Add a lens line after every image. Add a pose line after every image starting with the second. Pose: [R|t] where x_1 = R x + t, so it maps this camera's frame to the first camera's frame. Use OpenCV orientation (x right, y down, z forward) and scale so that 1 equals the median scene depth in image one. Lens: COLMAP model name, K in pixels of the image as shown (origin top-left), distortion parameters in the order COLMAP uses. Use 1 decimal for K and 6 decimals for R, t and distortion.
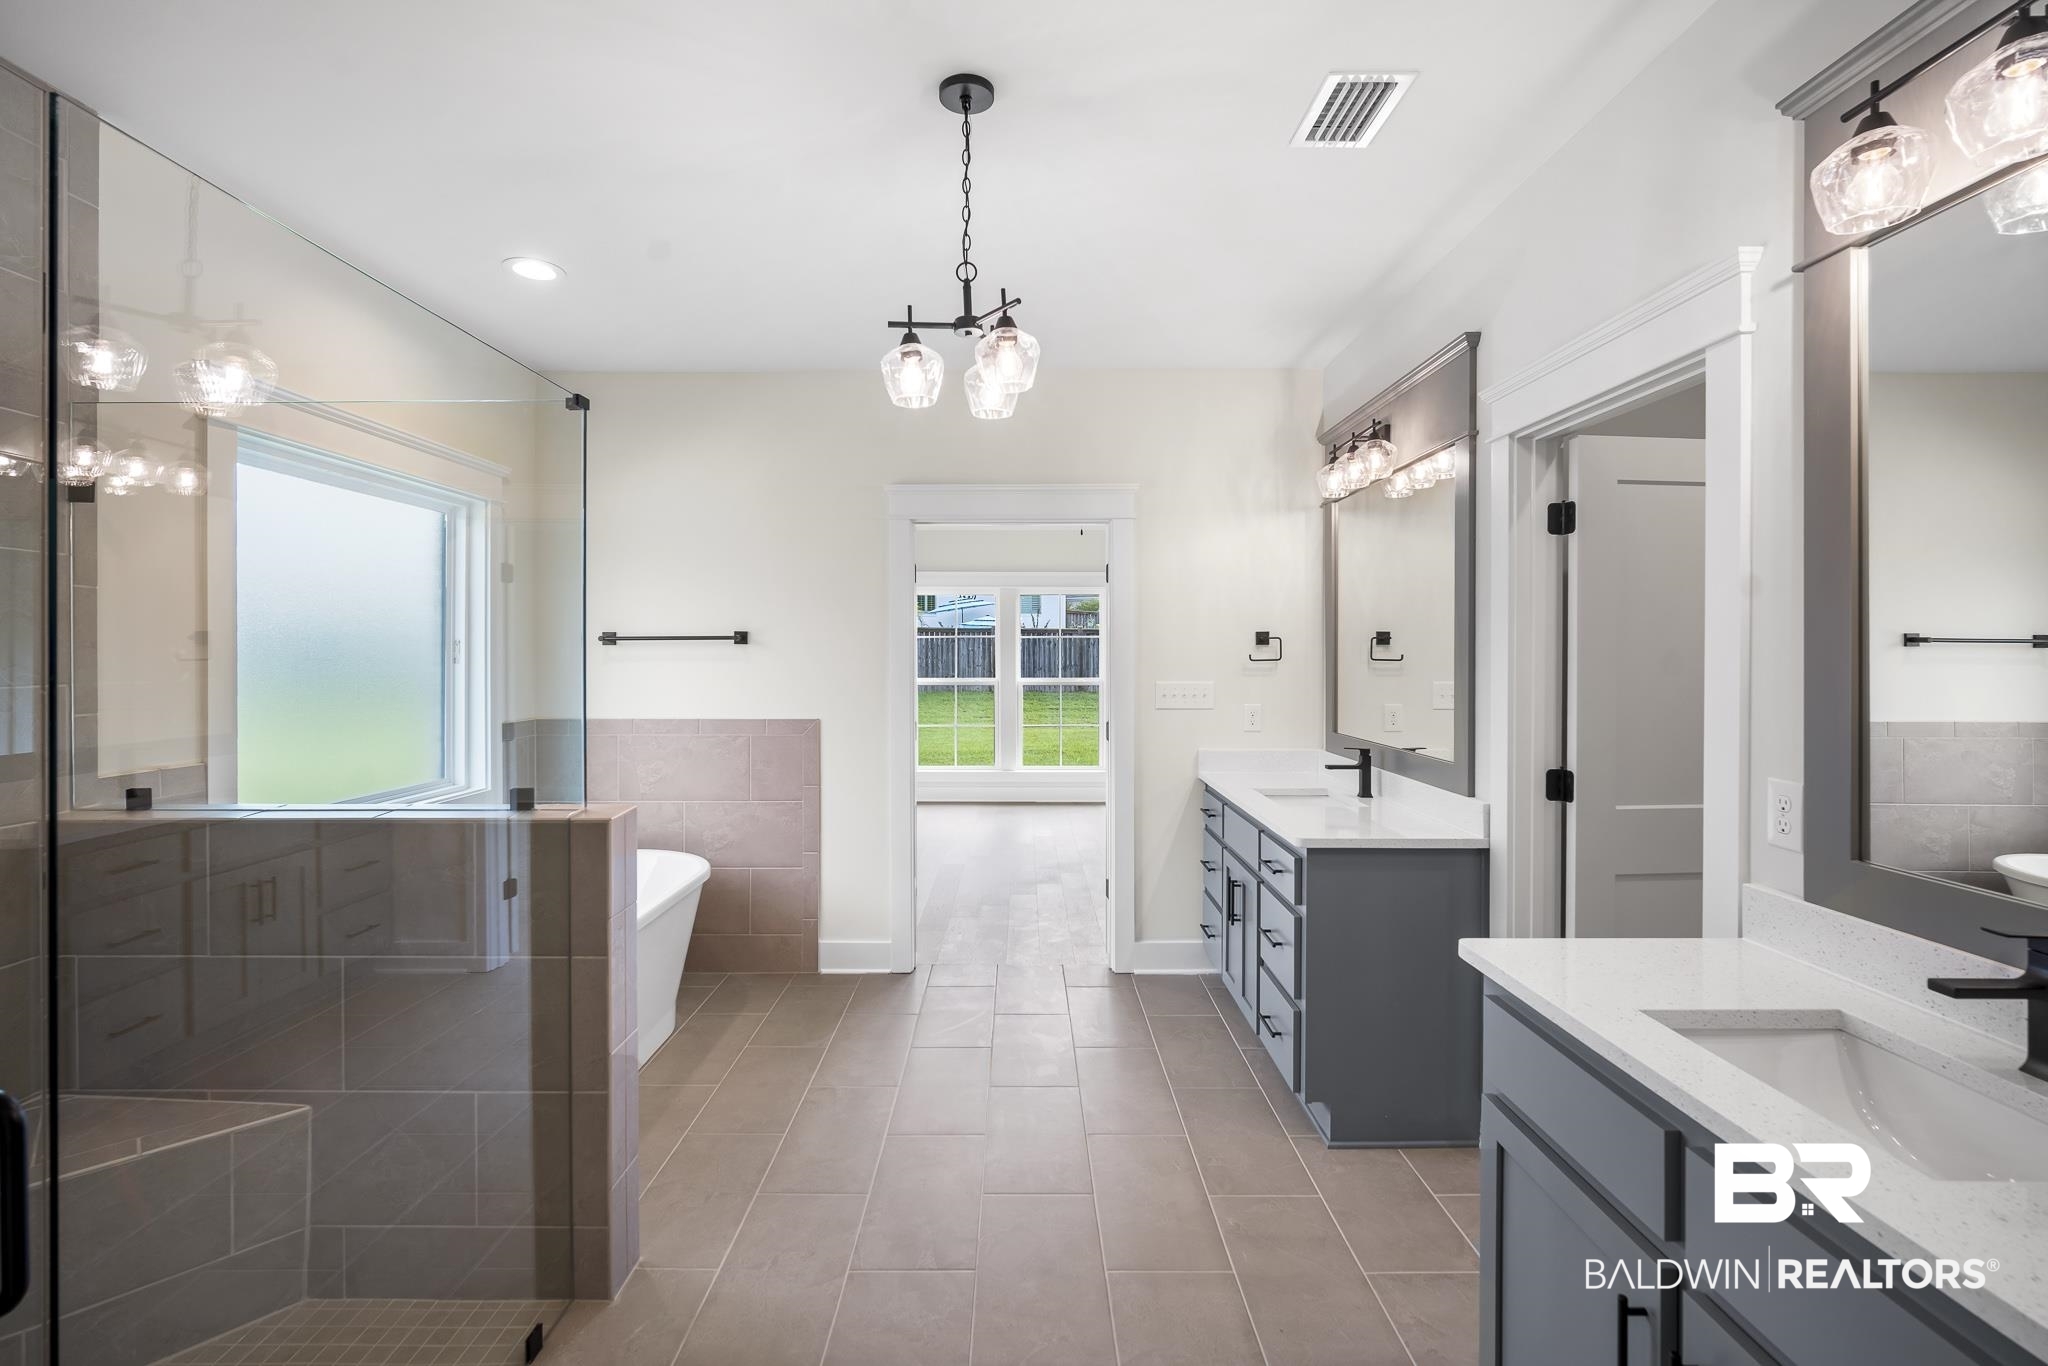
lens RADIAL K [[913.5, 0, 978.4], [0, 913.5, 659.1], [0, 0, 1]] dist [0.001630, 0.000305]
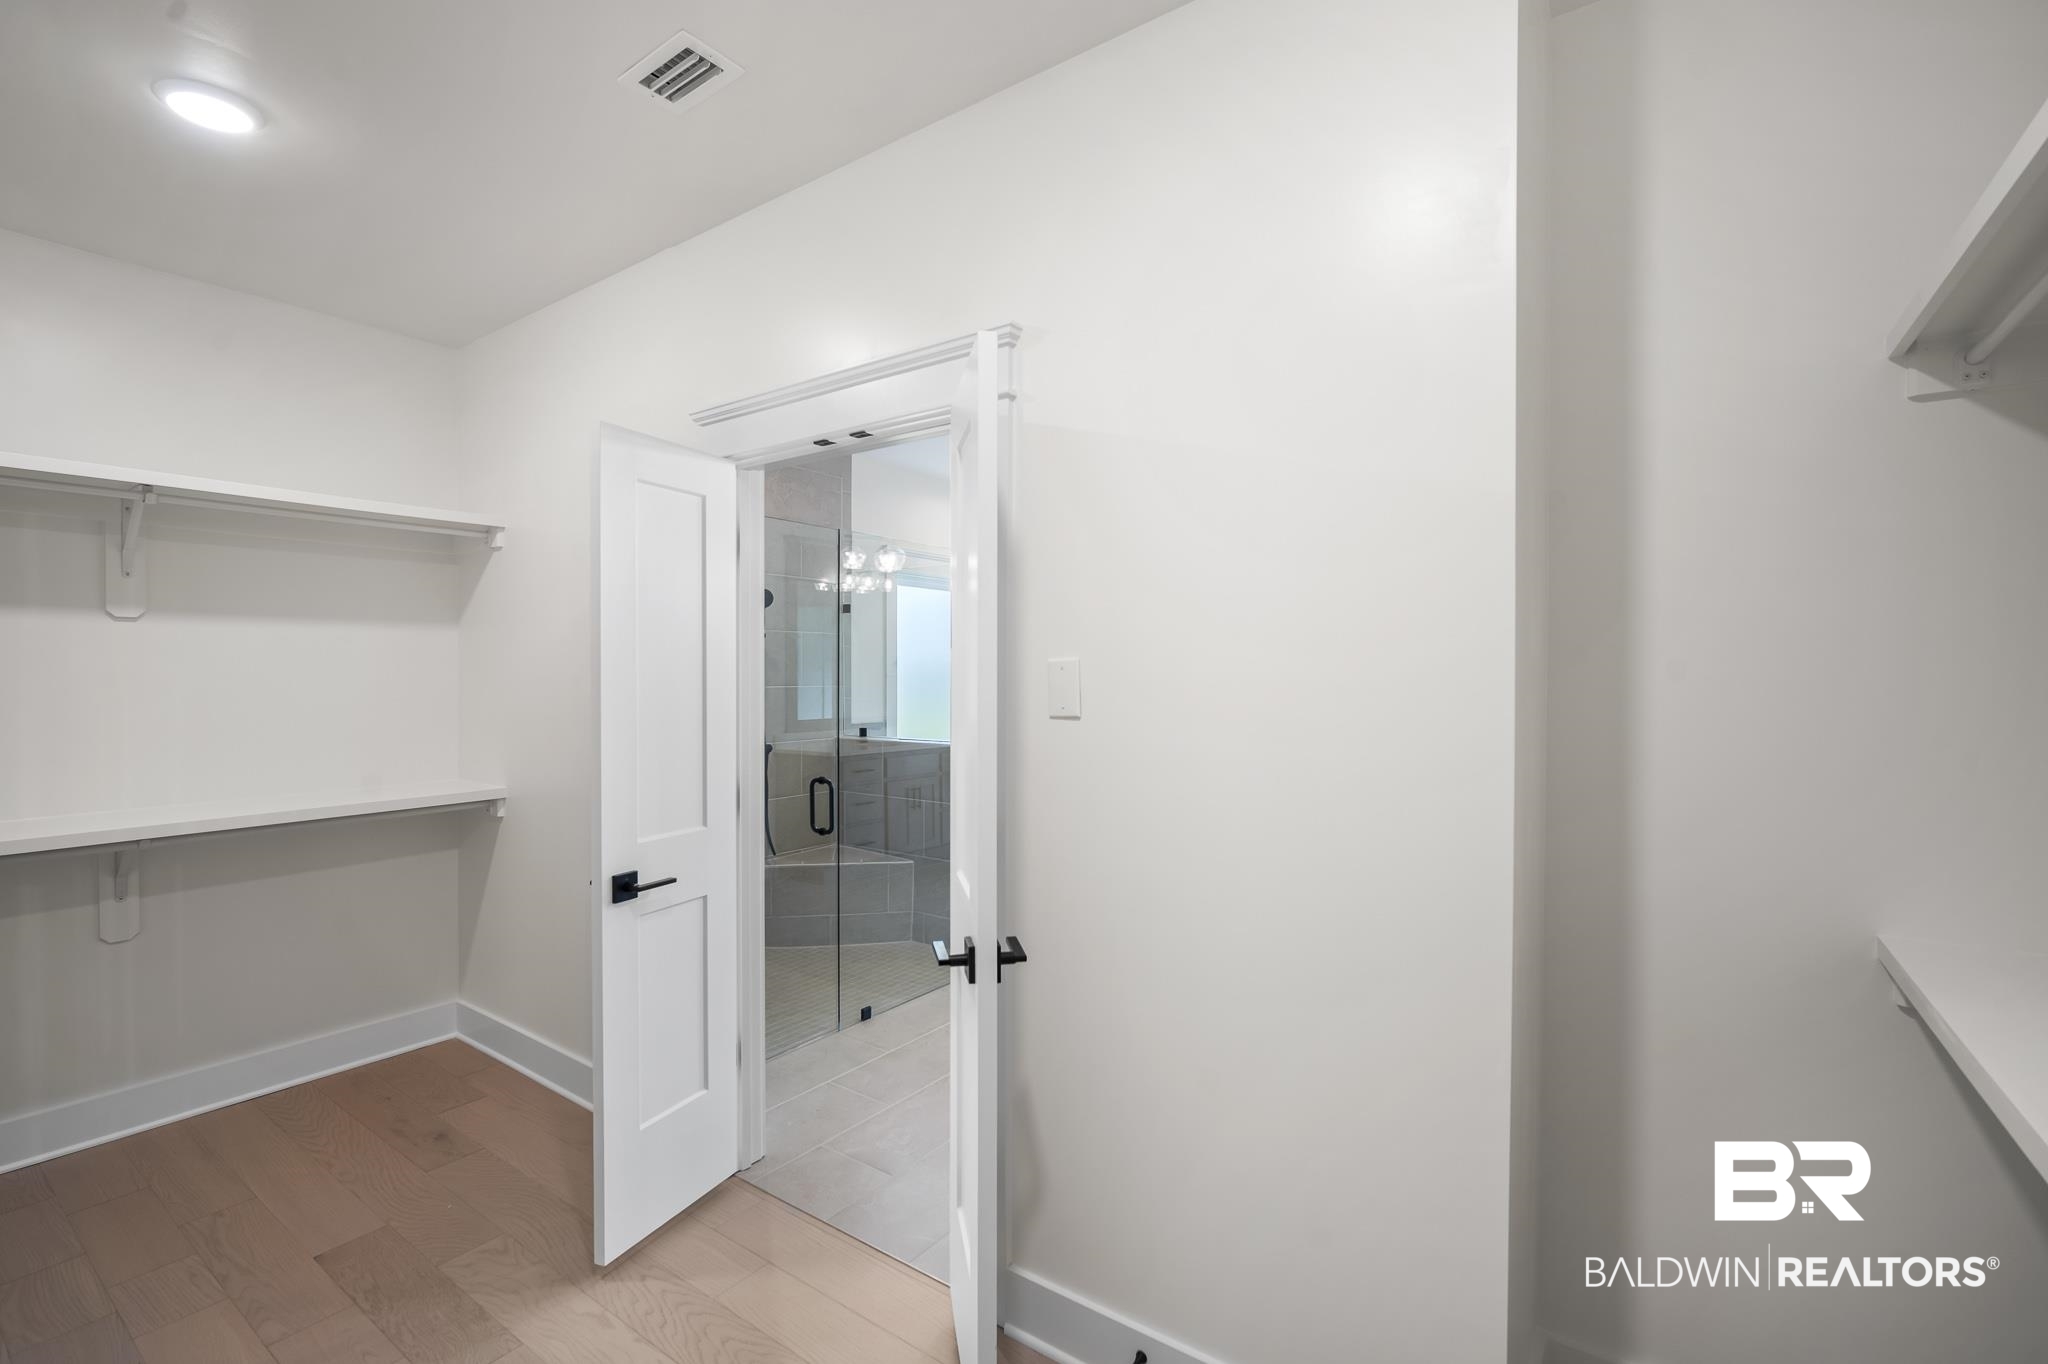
lens RADIAL K [[911.4, 0, 1019.4], [0, 911.4, 680.5], [0, 0, 1]] dist [-0.001609, 0.000060]
pose [[0.826901, 0.009307, -0.562271, 0.603640], [-0.005078, 0.999946, 0.009084, -0.009473], [0.562325, -0.004656, 0.826903, -0.590903]]
